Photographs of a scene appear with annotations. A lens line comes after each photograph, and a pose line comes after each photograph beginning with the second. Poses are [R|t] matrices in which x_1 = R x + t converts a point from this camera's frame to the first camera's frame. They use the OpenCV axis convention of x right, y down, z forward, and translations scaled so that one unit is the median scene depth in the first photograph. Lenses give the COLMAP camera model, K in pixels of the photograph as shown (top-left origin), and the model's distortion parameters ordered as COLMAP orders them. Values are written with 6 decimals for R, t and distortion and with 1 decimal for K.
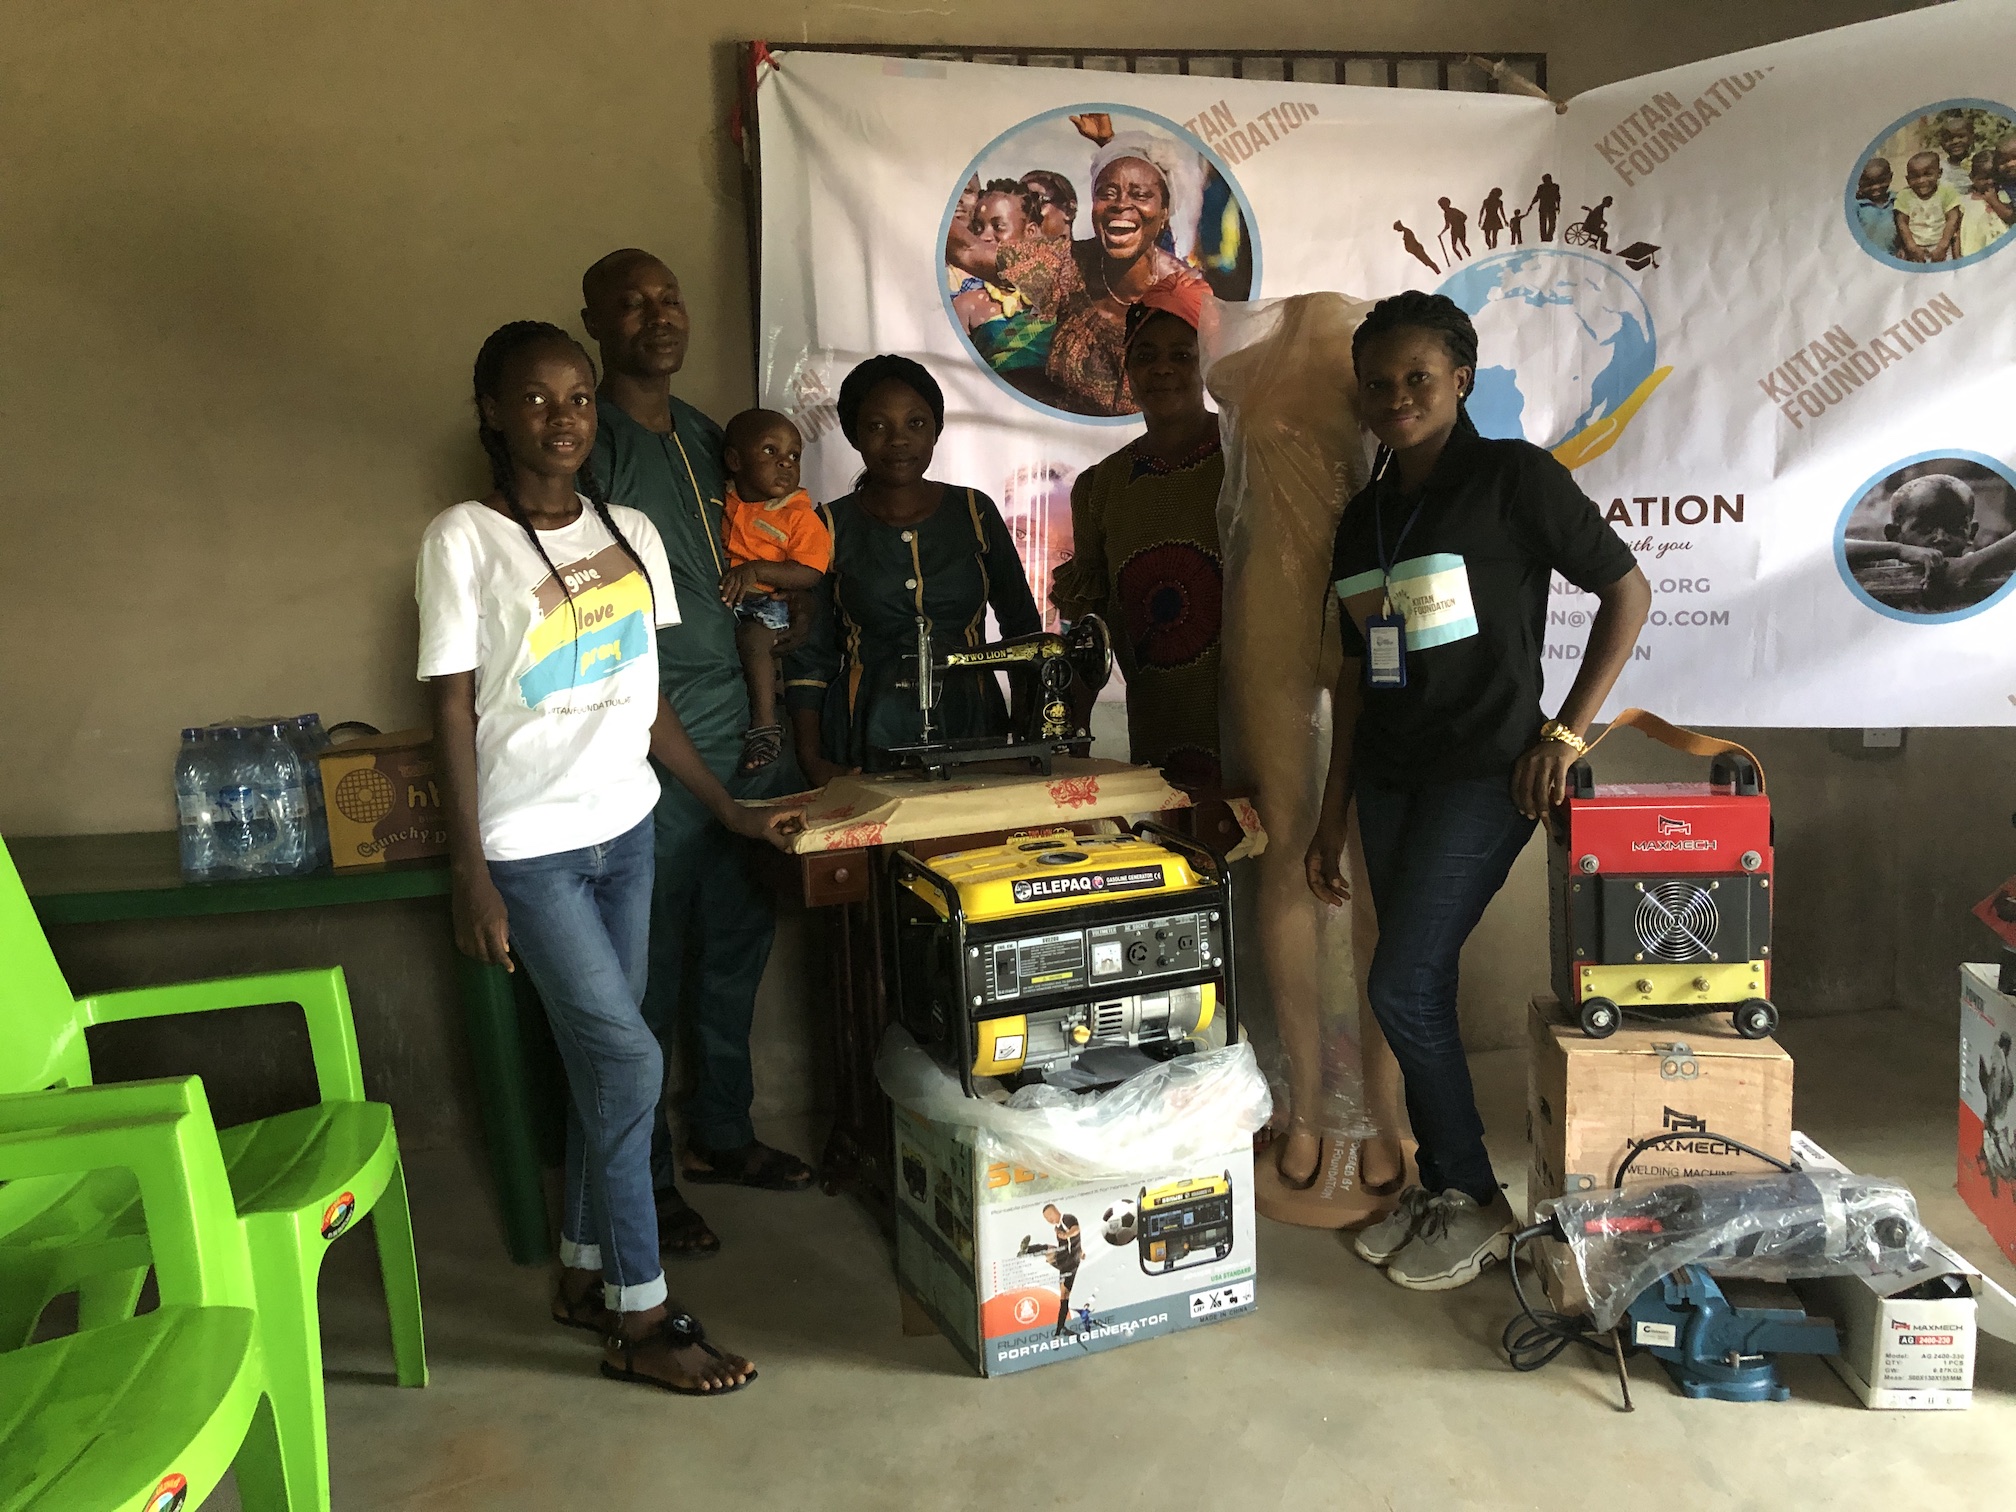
lens RADIAL K [[1695.8, 0, 1013.3], [0, 1695.8, 740.6], [0, 0, 1]] dist [0.009929, -0.005837]
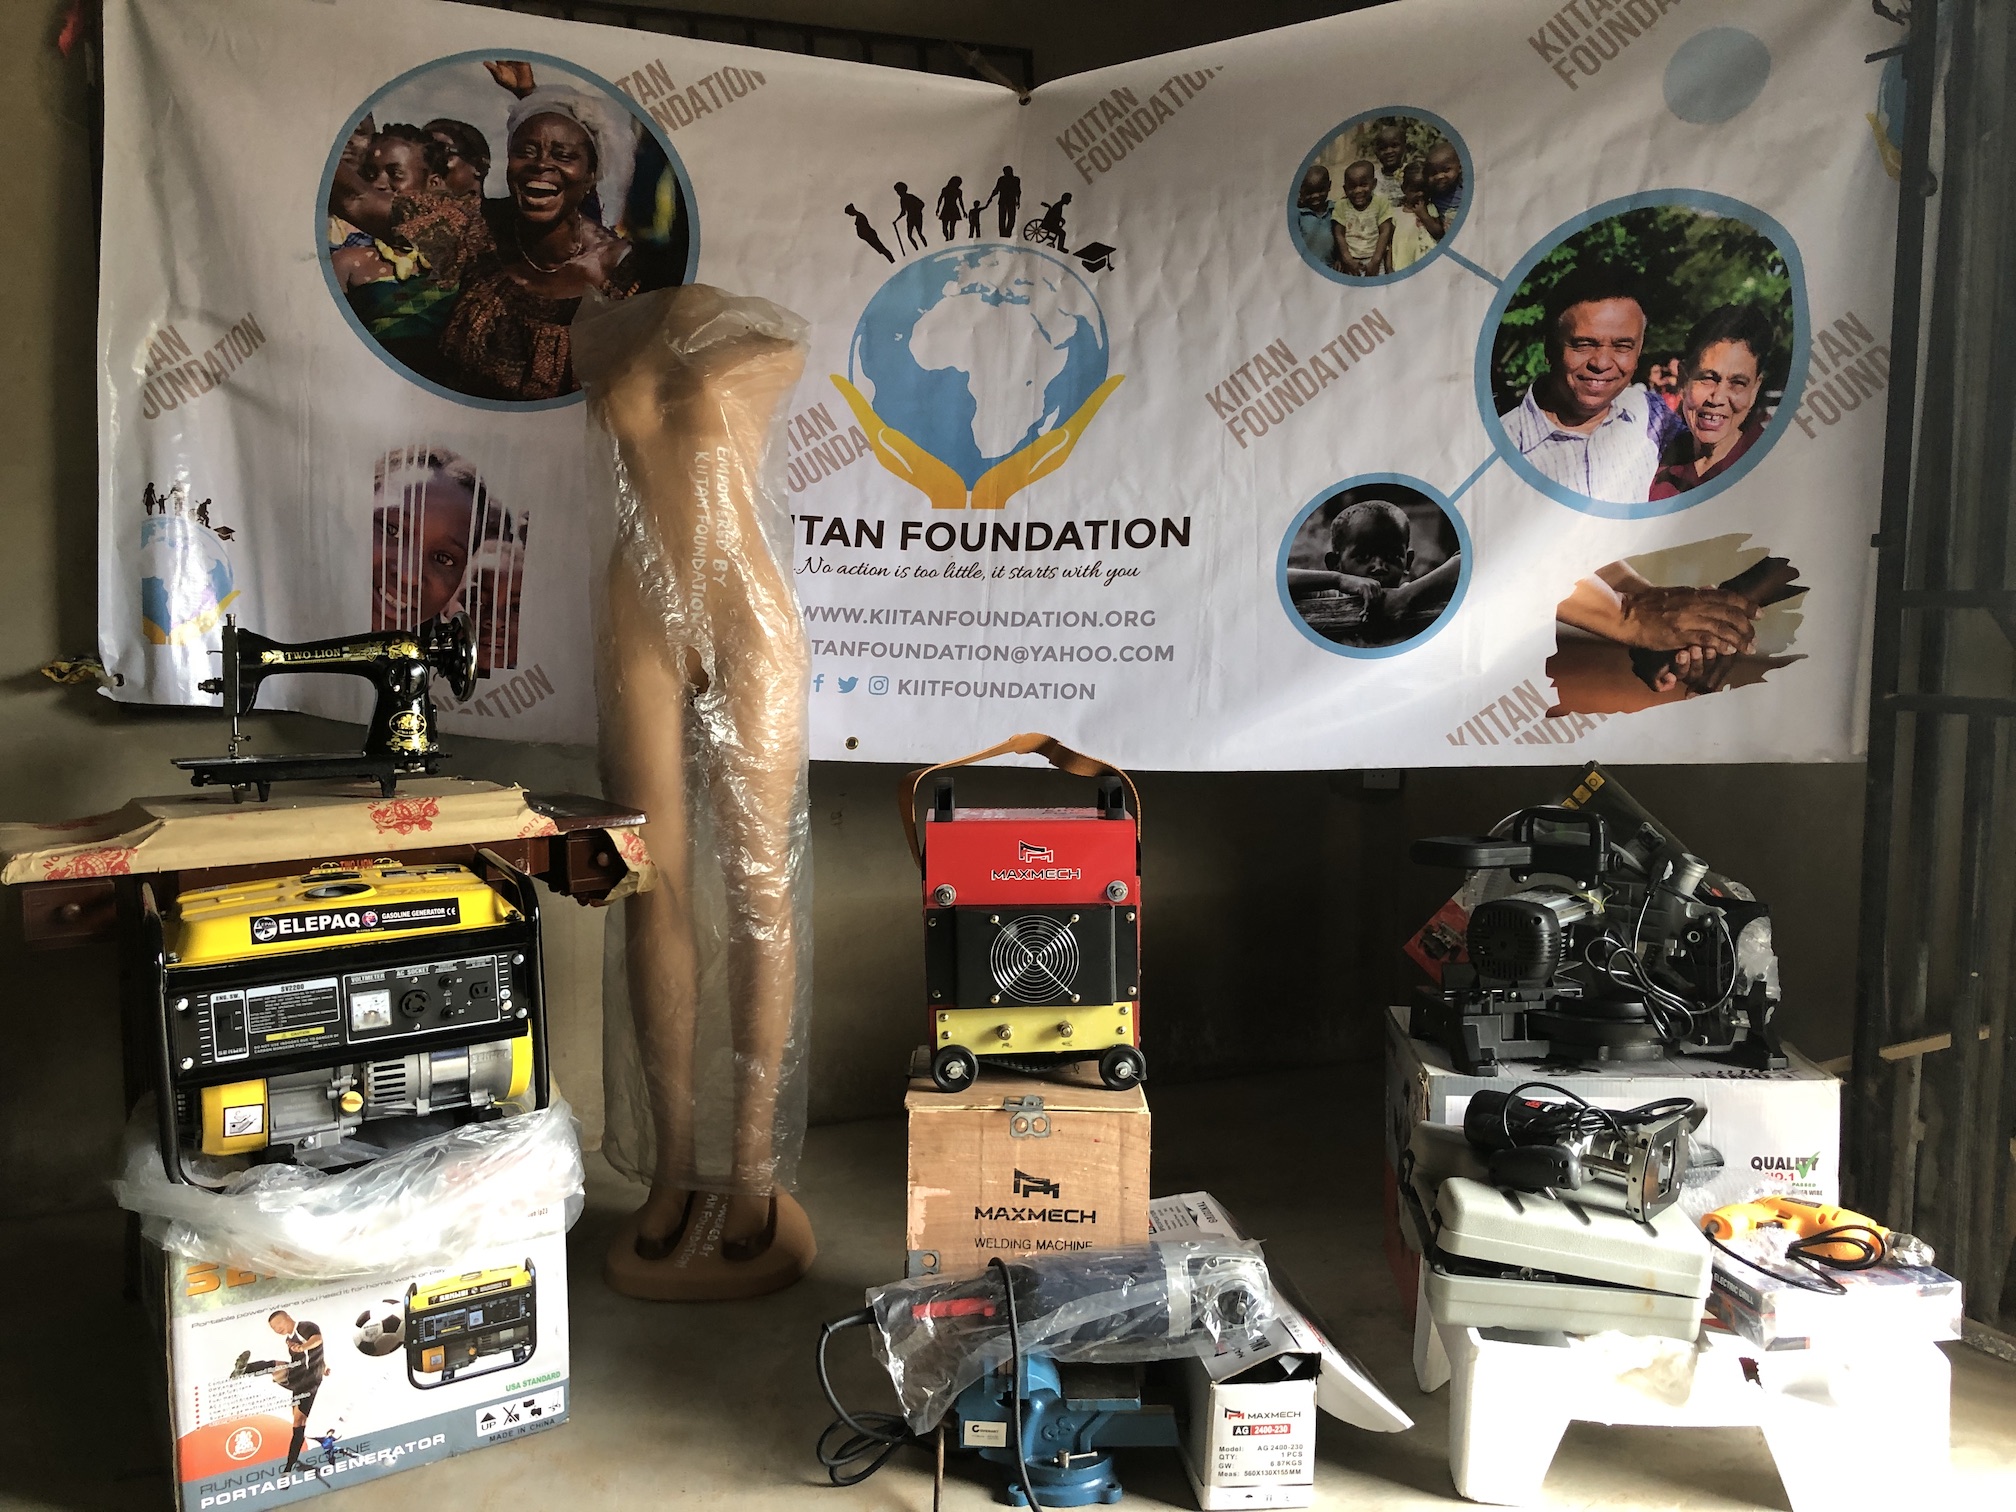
lens RADIAL K [[1695.8, 0, 1028.5], [0, 1695.8, 740.9], [0, 0, 1]] dist [0.009929, -0.005837]
pose [[0.985340, 0.019535, 0.169480, 0.196399], [-0.013960, 0.999323, -0.034025, 0.016825], [-0.170030, 0.031160, 0.984946, 0.097441]]
